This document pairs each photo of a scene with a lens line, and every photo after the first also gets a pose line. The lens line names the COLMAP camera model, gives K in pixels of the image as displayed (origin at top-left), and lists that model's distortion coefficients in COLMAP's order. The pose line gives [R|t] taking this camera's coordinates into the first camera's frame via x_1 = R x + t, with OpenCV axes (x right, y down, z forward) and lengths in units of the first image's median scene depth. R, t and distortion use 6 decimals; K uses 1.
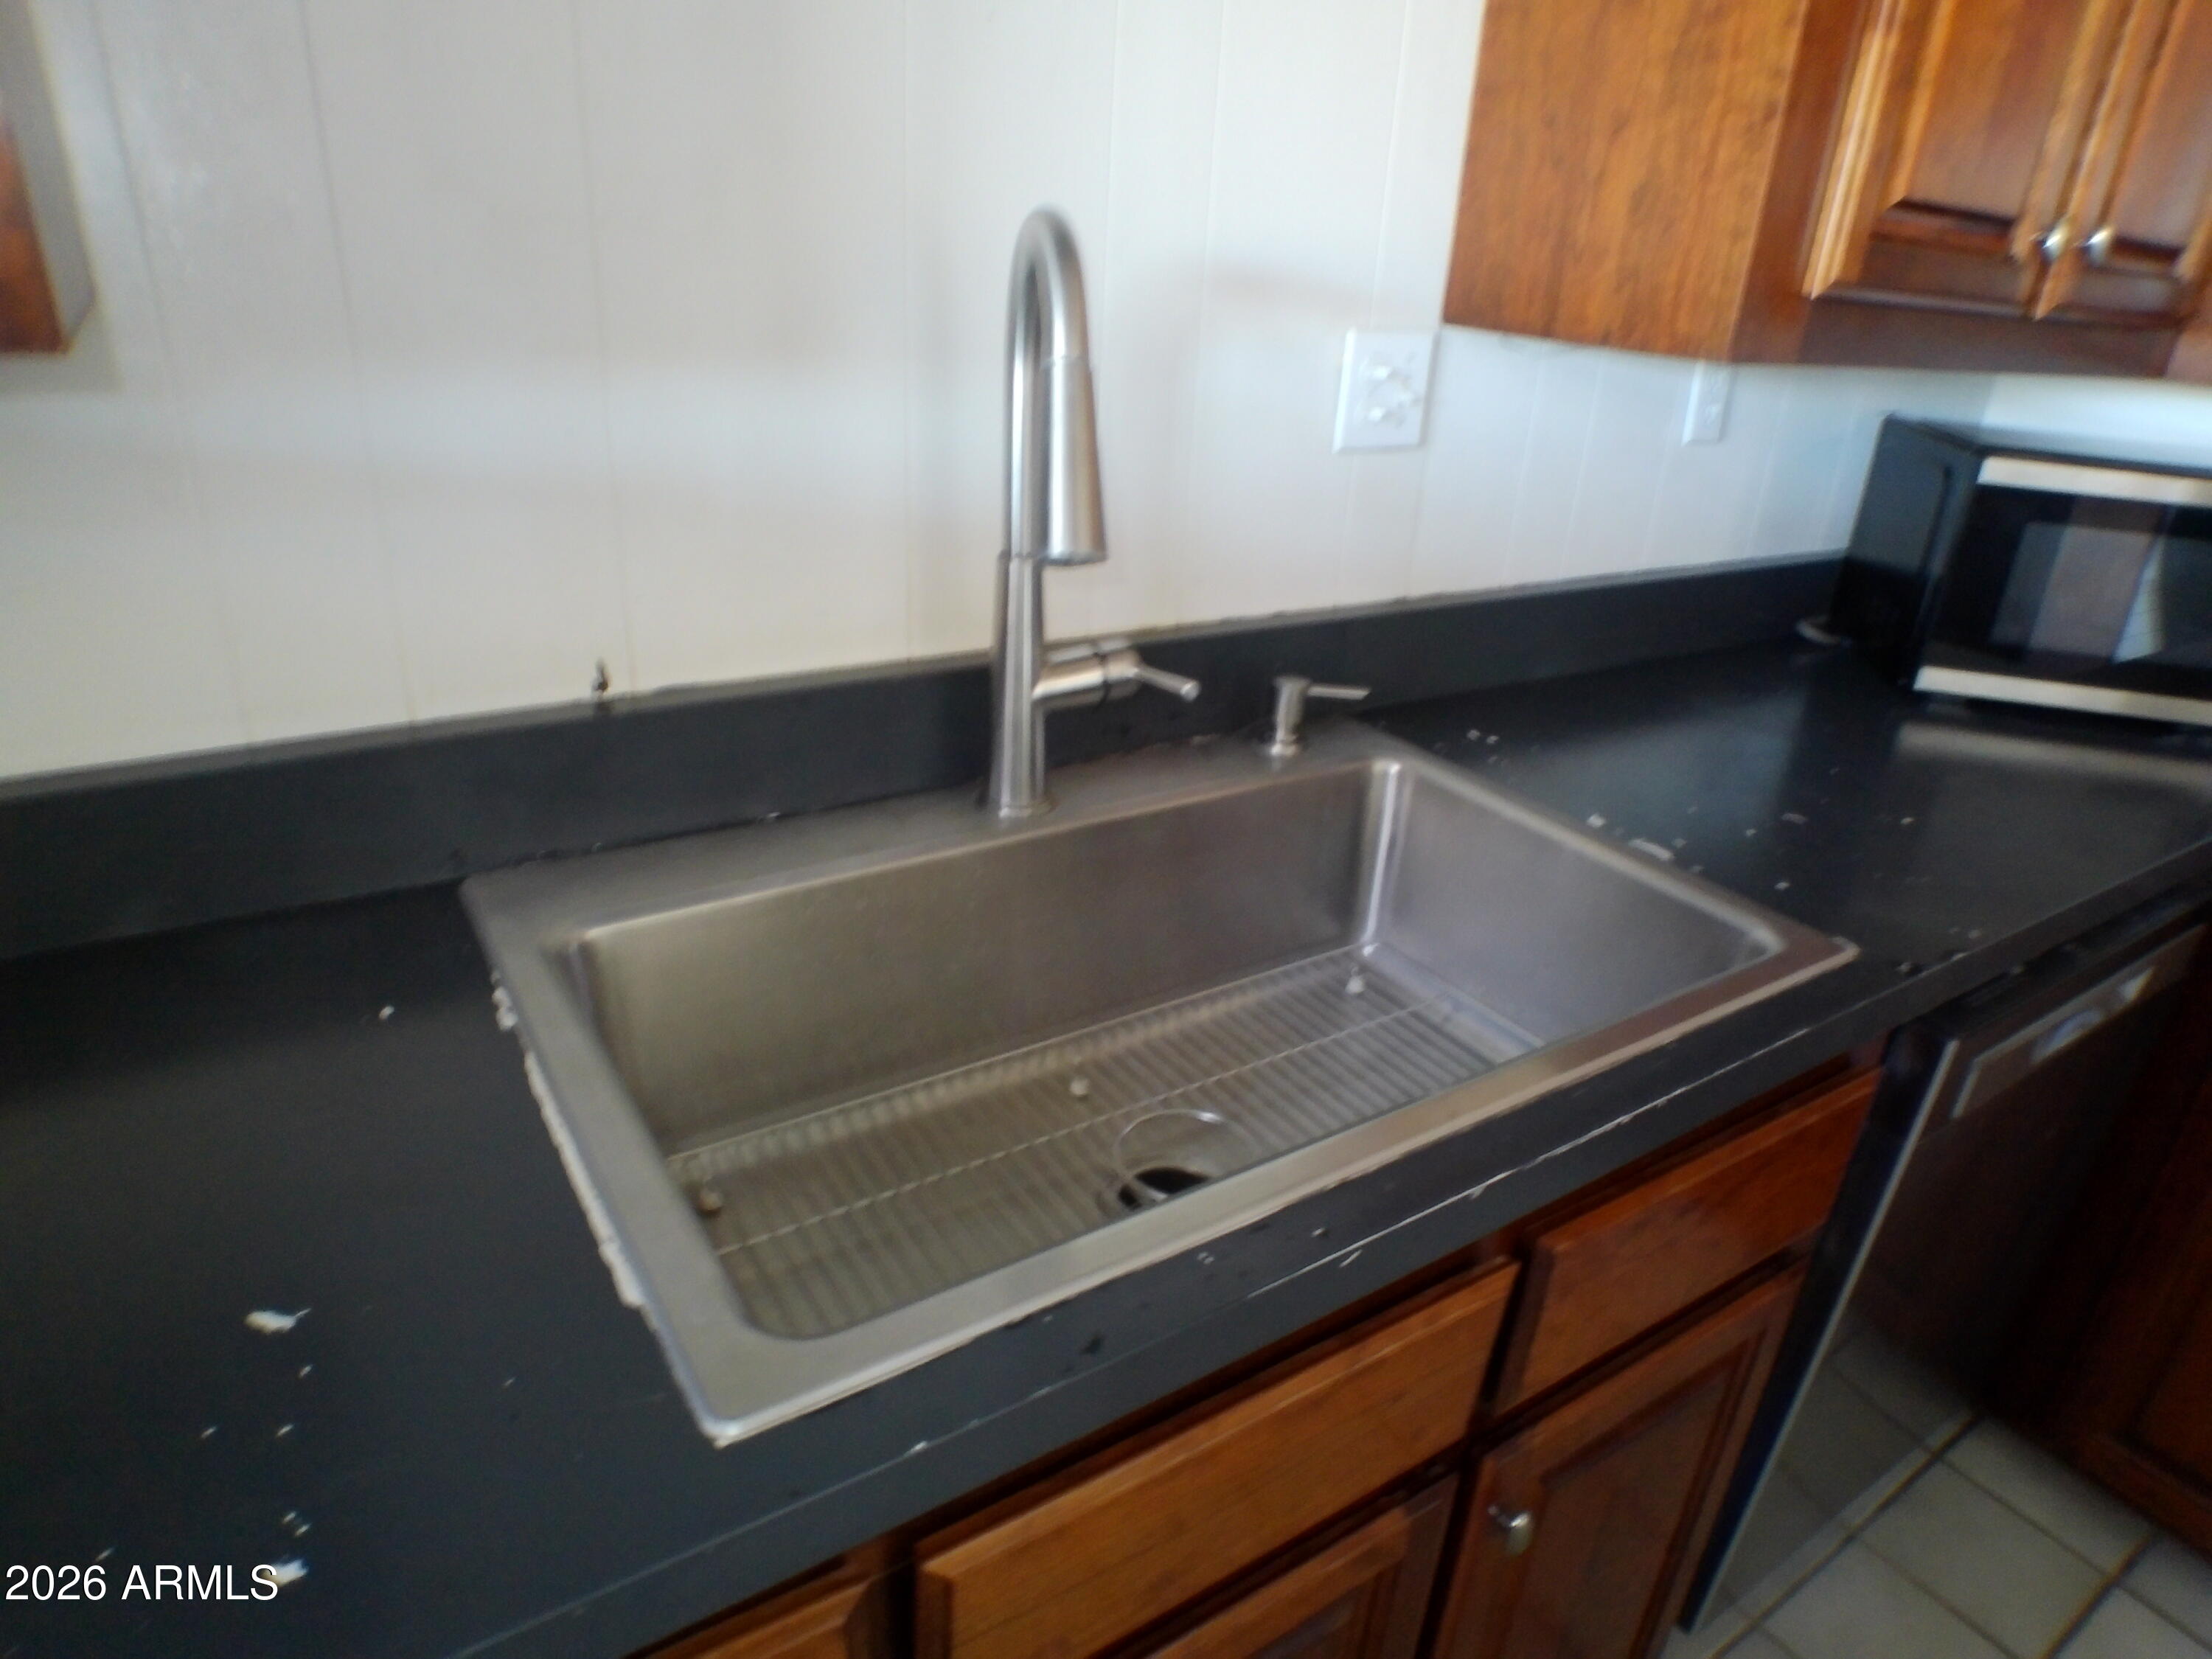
lens RADIAL K [[1329.6, 0, 1103.1], [0, 1329.6, 827.1], [0, 0, 1]] dist [-0.041131, 0.004166]
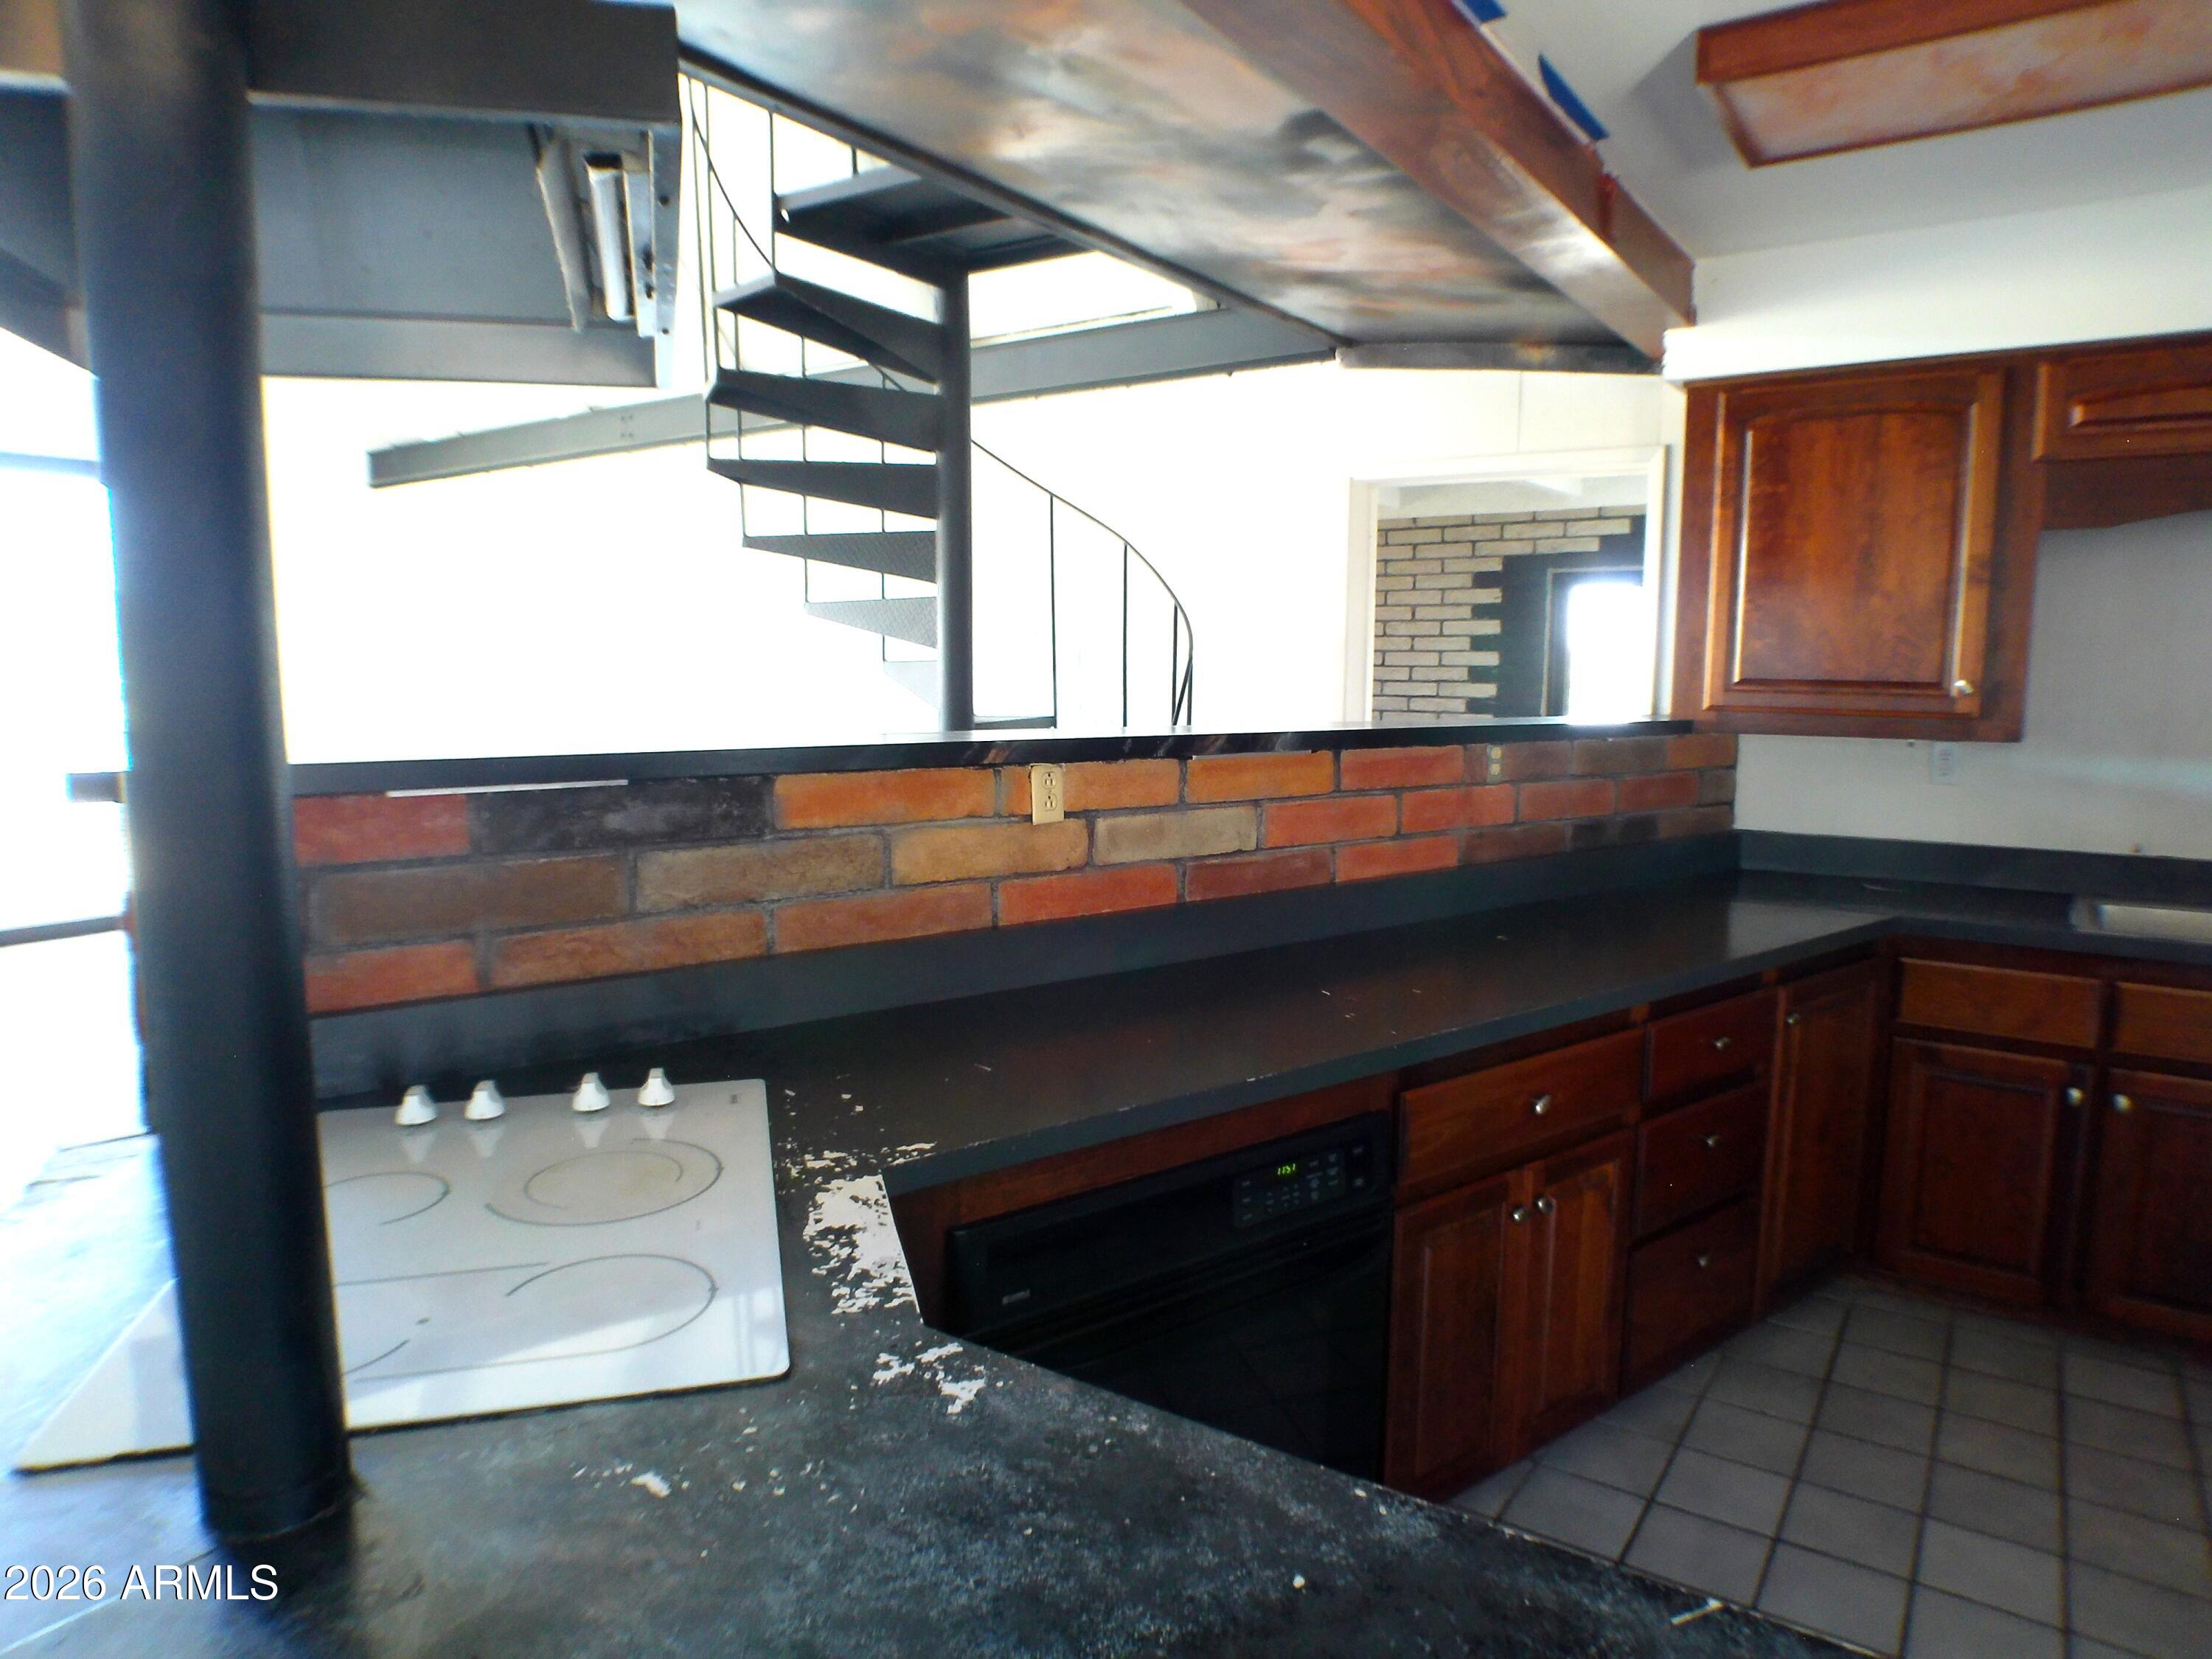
lens RADIAL K [[1329.6, 0, 1138.8], [0, 1329.6, 834.0], [0, 0, 1]] dist [-0.041131, 0.004166]
pose [[0.365493, 0.058933, -0.928947, 1.394003], [-0.361501, 0.928641, -0.083319, 0.831031], [0.857748, 0.366268, 0.360716, -1.881779]]
